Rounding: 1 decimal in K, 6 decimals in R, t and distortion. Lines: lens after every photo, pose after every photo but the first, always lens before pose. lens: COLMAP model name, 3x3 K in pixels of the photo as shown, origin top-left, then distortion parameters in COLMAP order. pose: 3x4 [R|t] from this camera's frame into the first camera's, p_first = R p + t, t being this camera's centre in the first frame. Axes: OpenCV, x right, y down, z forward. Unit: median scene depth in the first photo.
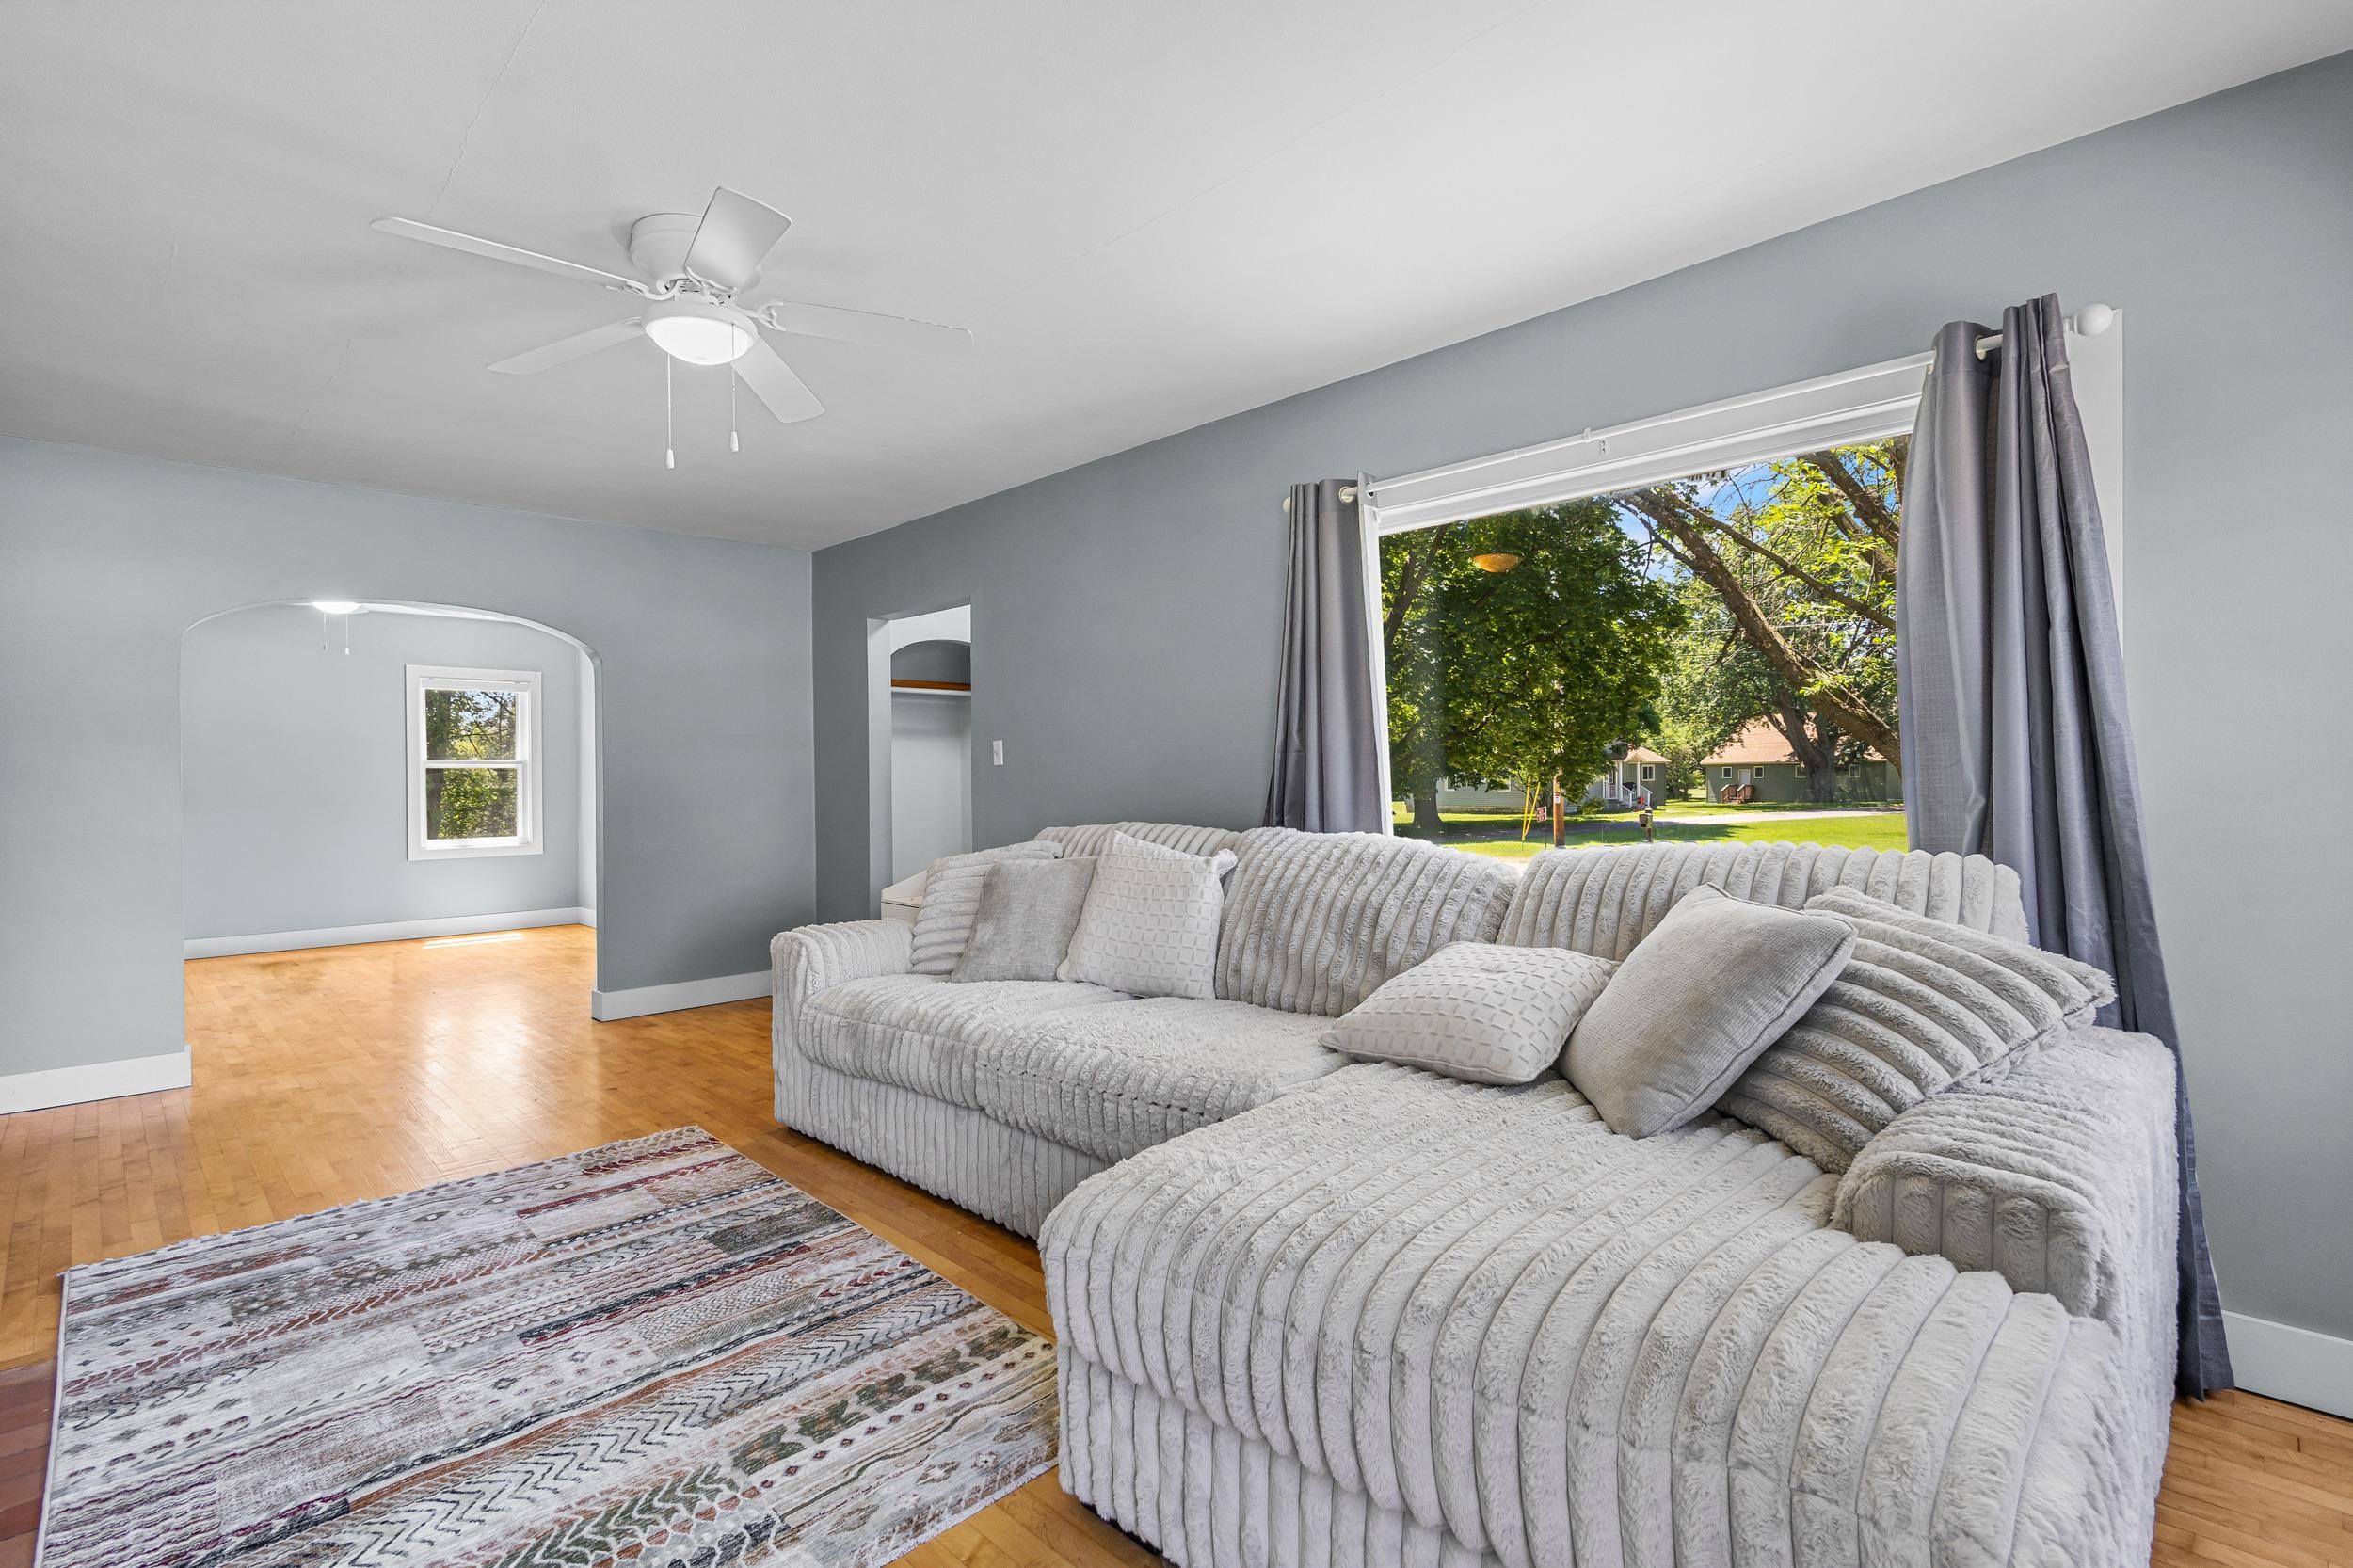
lens RADIAL K [[1086.2, 0, 1170.9], [0, 1086.2, 785.0], [0, 0, 1]] dist [0.002274, -0.000254]
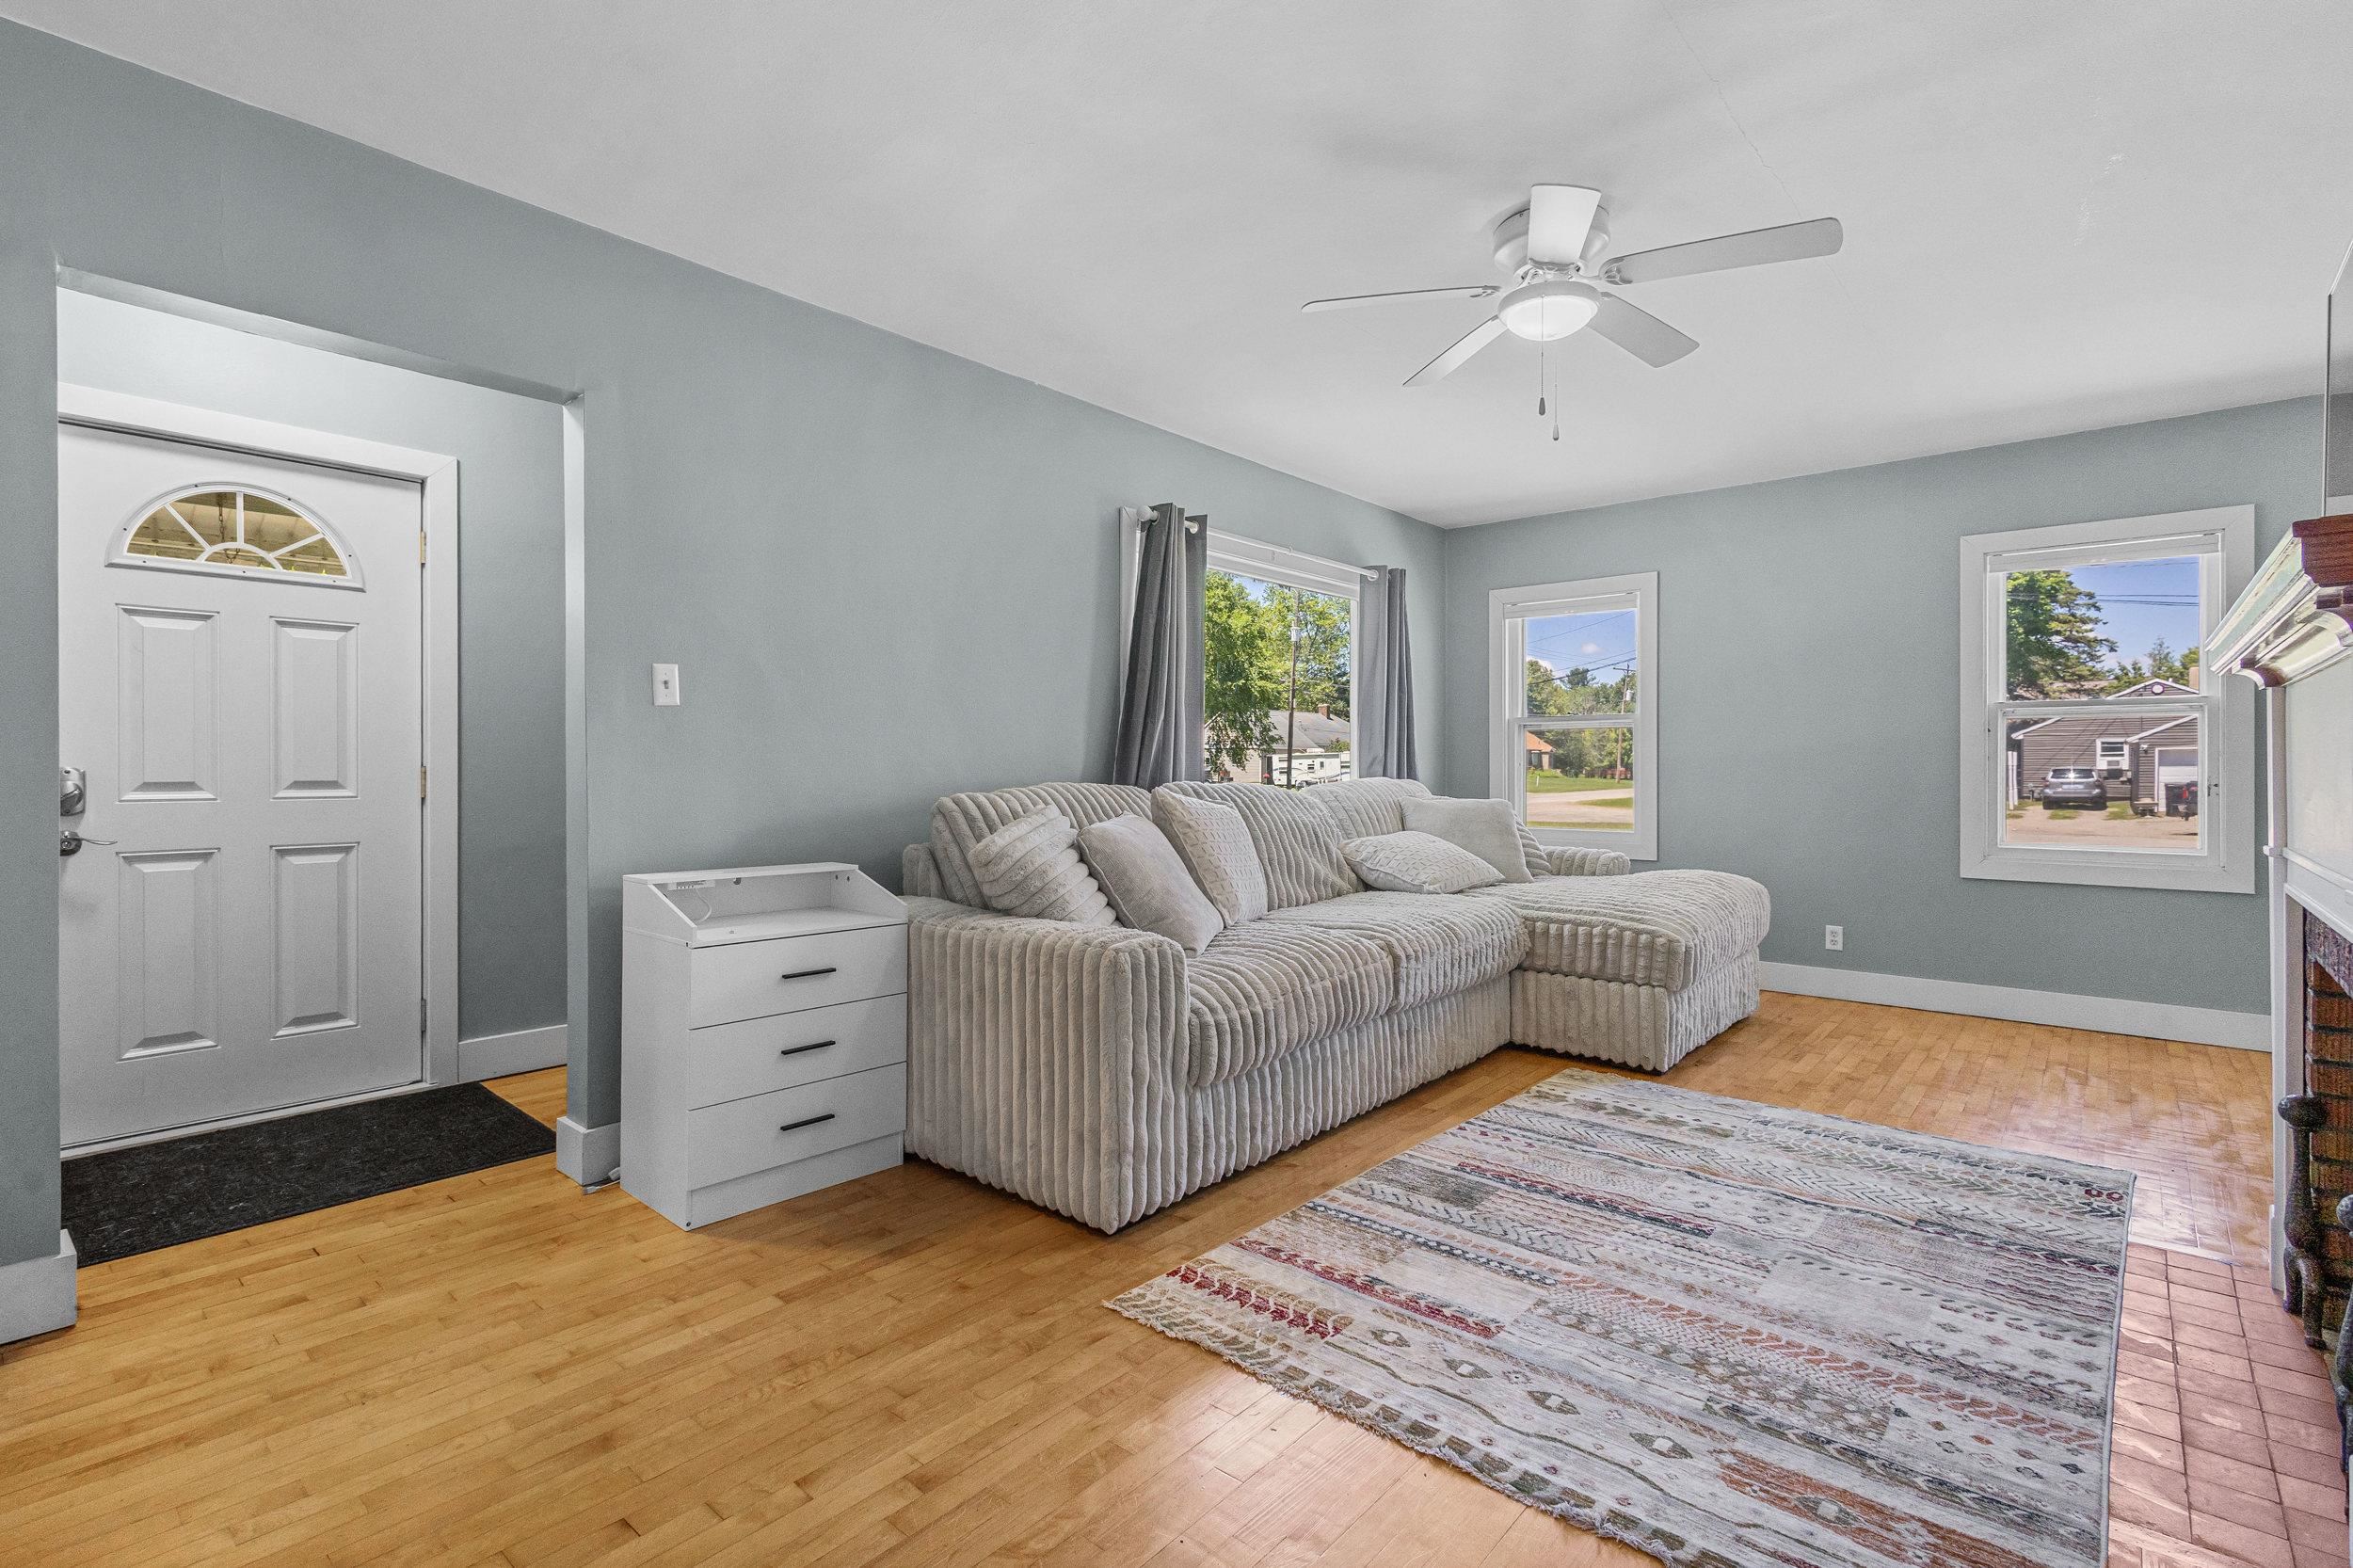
lens RADIAL K [[1086.2, 0, 1170.9], [0, 1086.2, 785.0], [0, 0, 1]] dist [0.002274, -0.000254]
pose [[-0.069447, -0.012349, 0.997509, -1.487408], [0.007493, 0.999889, 0.012900, 0.039160], [-0.997557, 0.008370, -0.069347, 1.462035]]
